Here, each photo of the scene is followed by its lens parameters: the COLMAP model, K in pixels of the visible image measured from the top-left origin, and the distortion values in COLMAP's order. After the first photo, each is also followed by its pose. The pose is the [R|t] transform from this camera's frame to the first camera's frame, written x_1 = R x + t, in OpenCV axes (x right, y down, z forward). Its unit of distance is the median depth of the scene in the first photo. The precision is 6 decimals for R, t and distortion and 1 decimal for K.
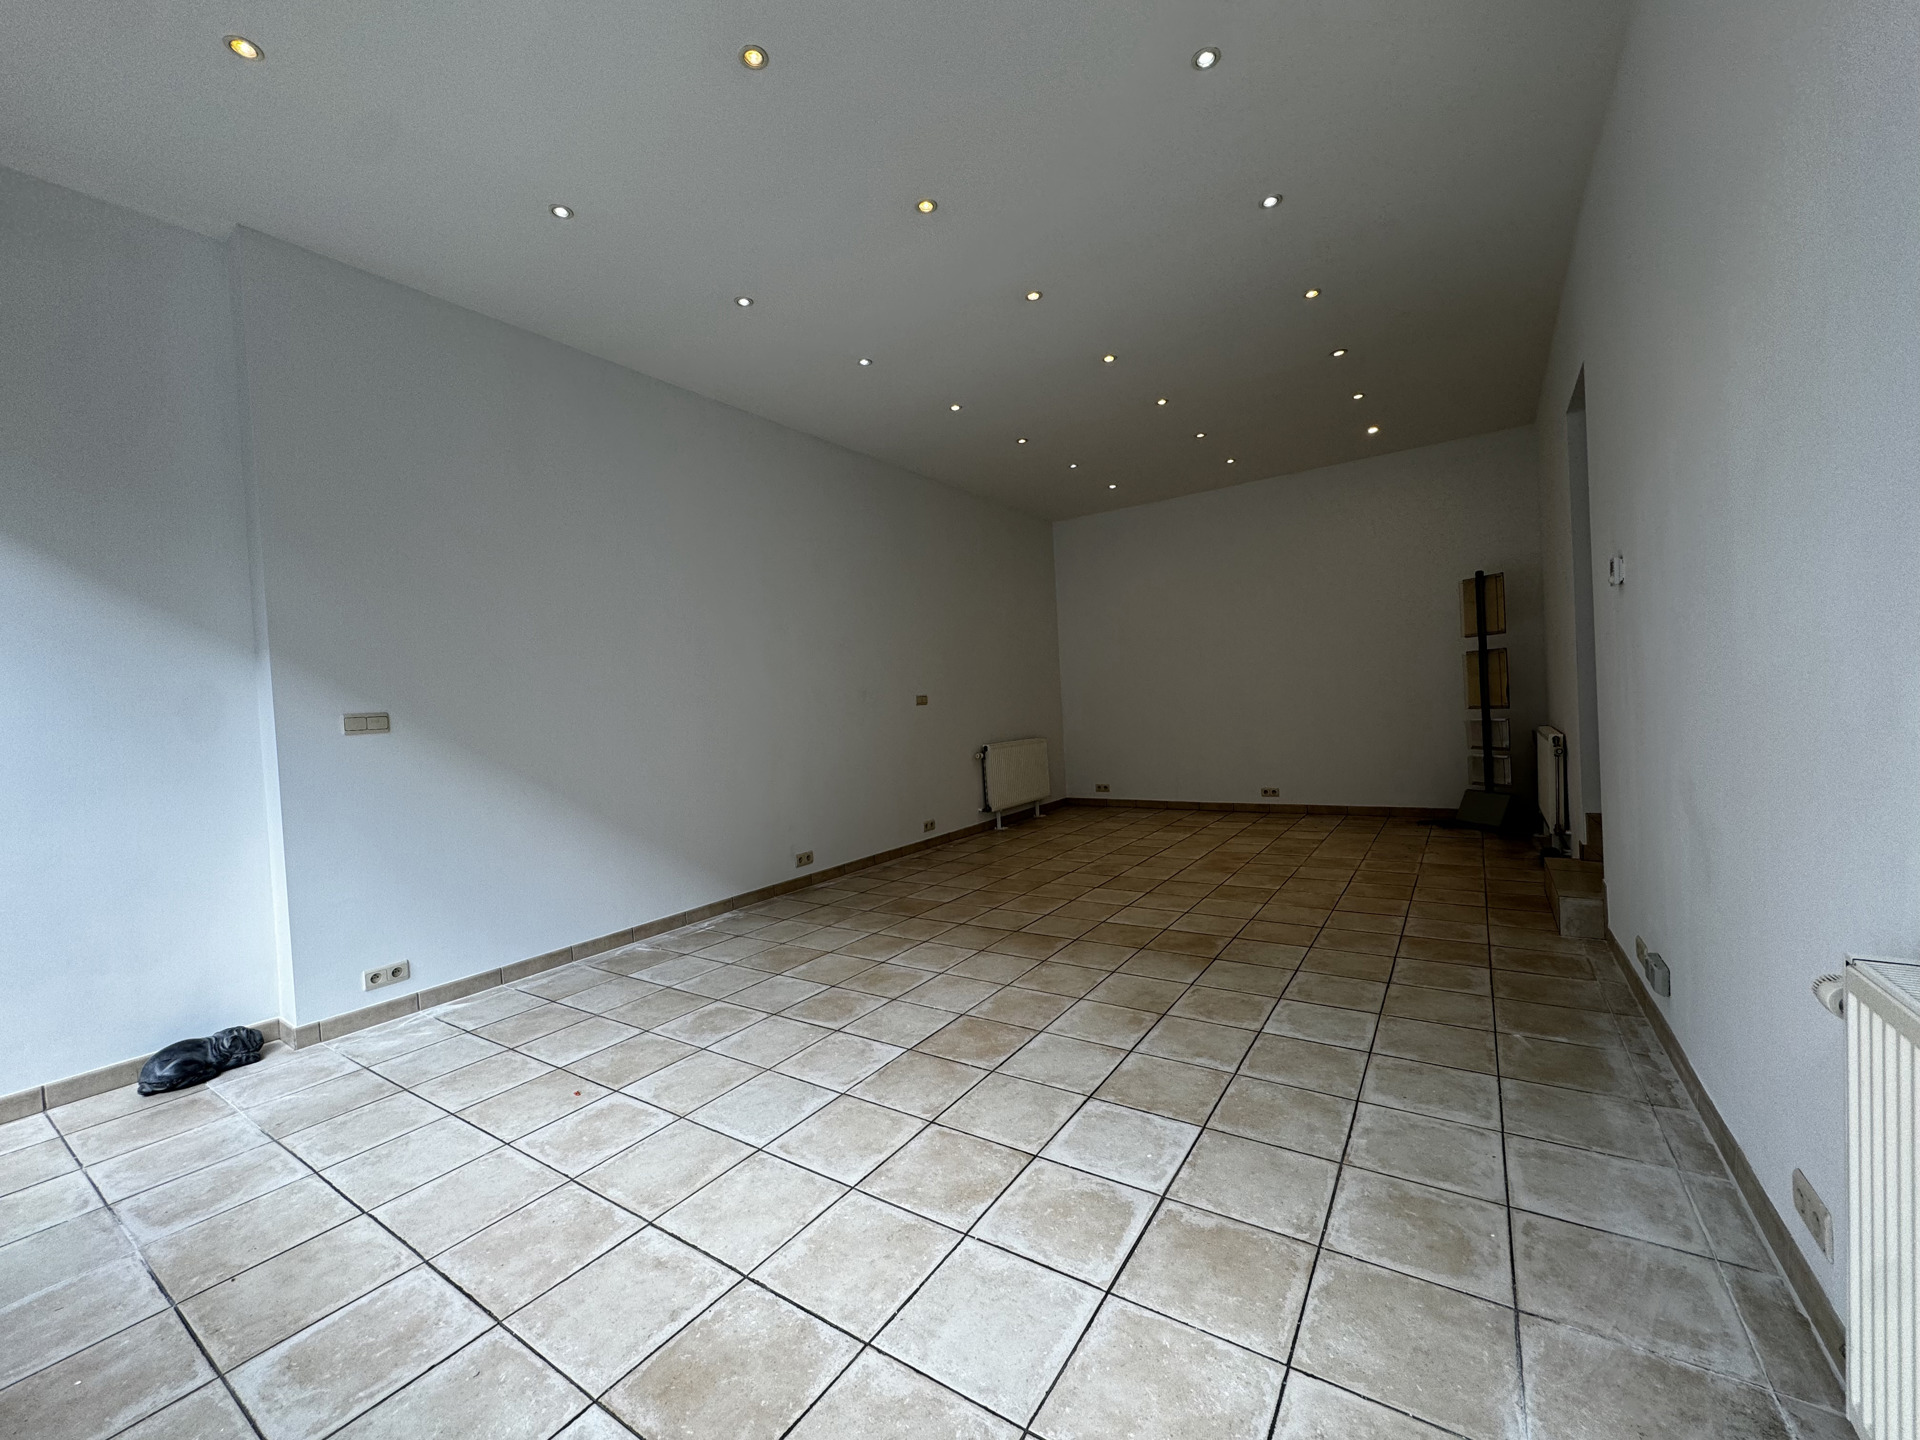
lens RADIAL K [[762.9, 0, 960.0], [0, 762.9, 720.0], [0, 0, 1]] dist [0.001876, 0.000007]
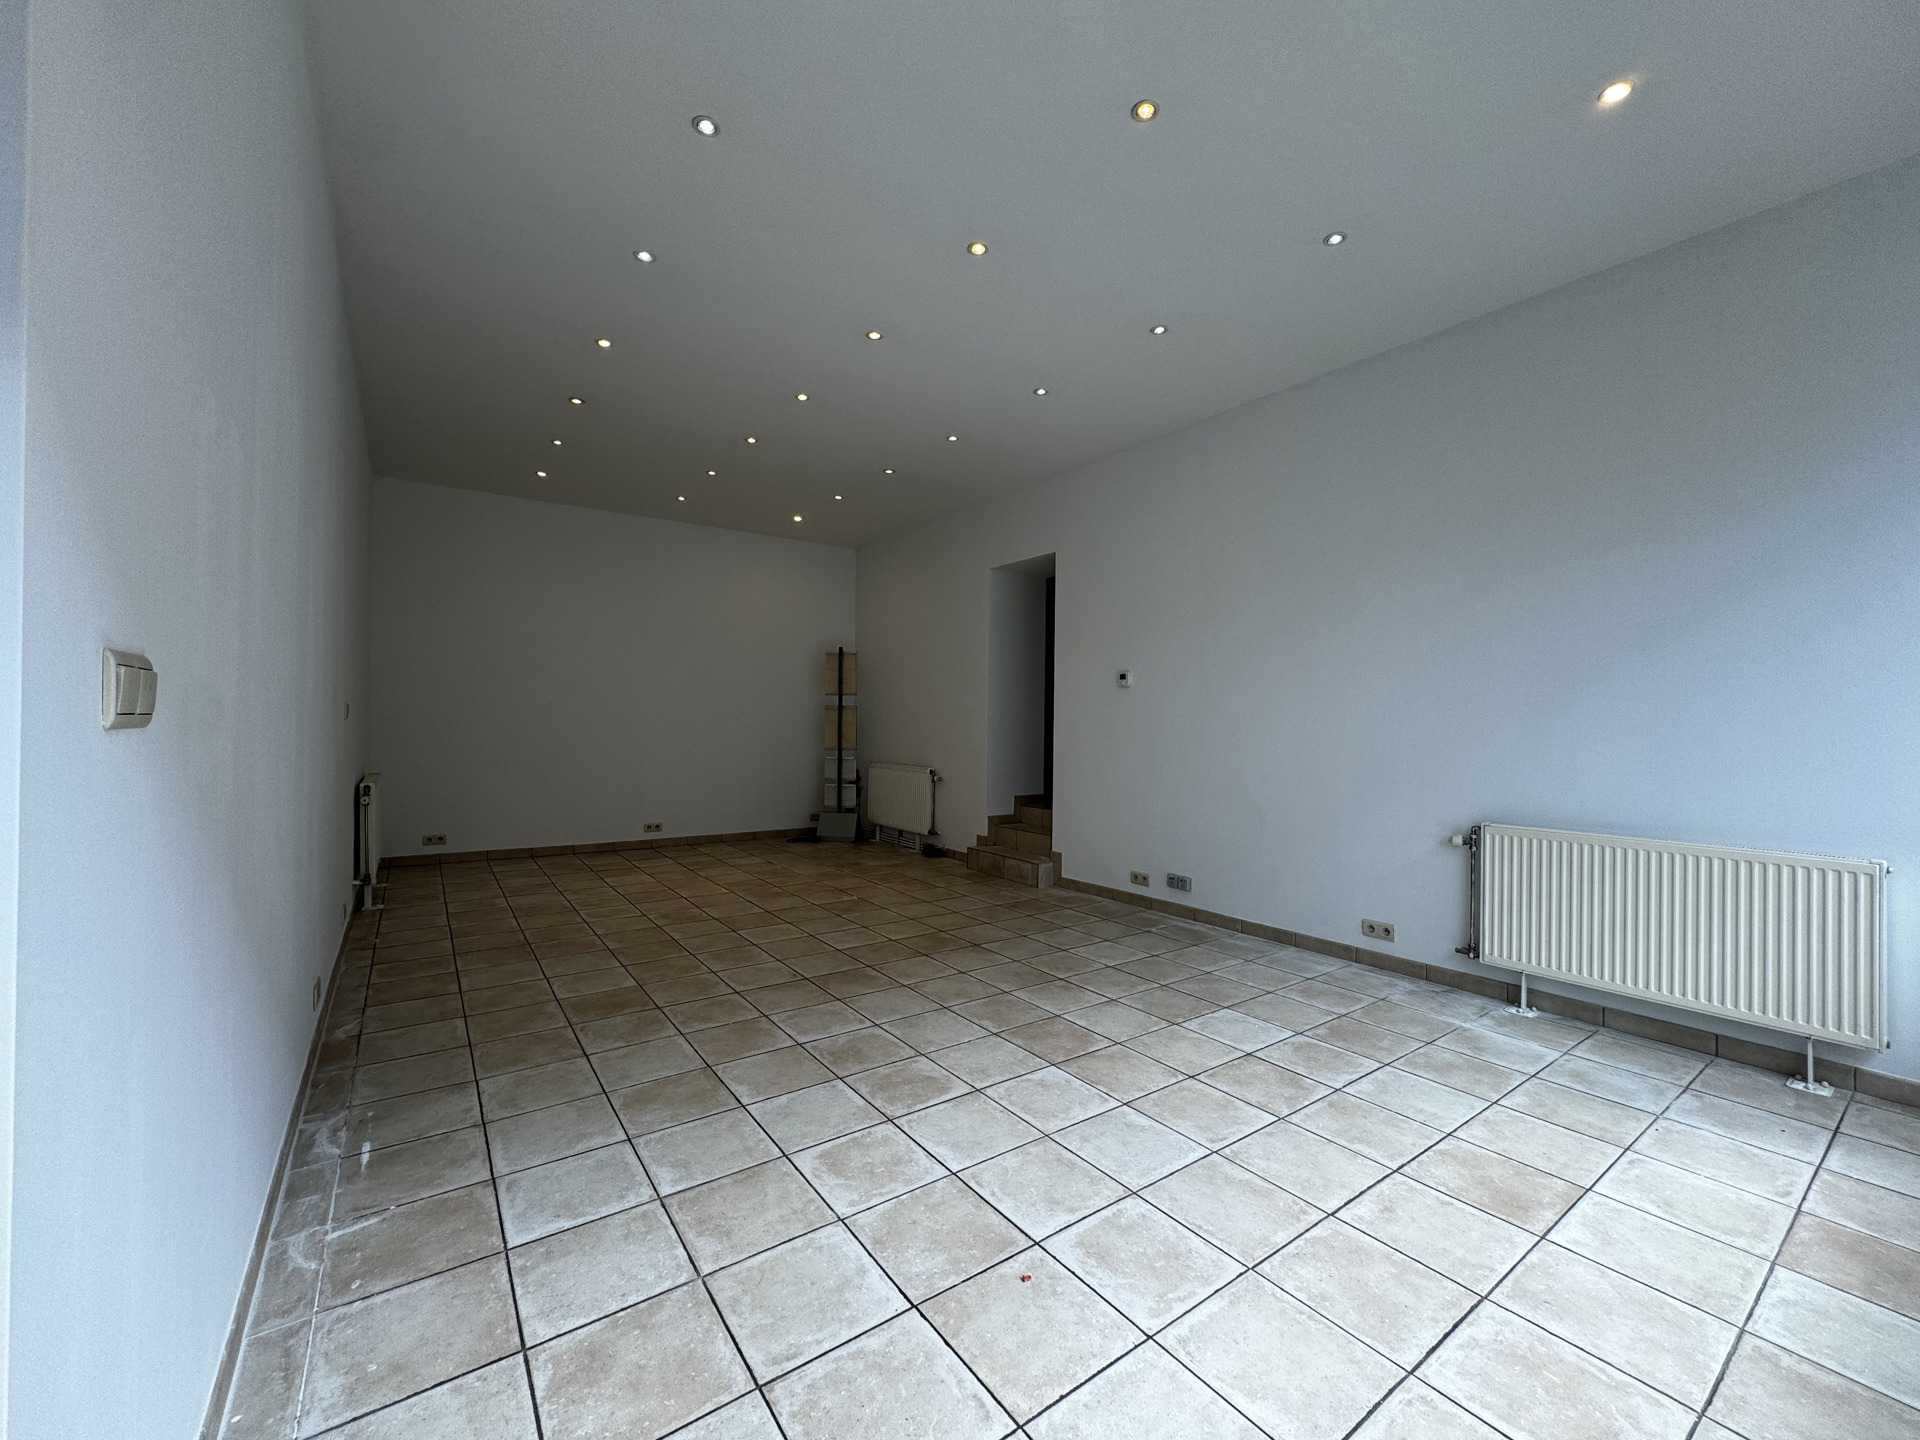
lens RADIAL K [[762.9, 0, 960.0], [0, 762.9, 720.0], [0, 0, 1]] dist [0.001876, 0.000007]
pose [[0.352320, 0.063269, 0.933738, -0.954767], [-0.012733, 0.997944, -0.062815, 0.029108], [-0.935793, 0.010241, 0.352401, 0.650532]]
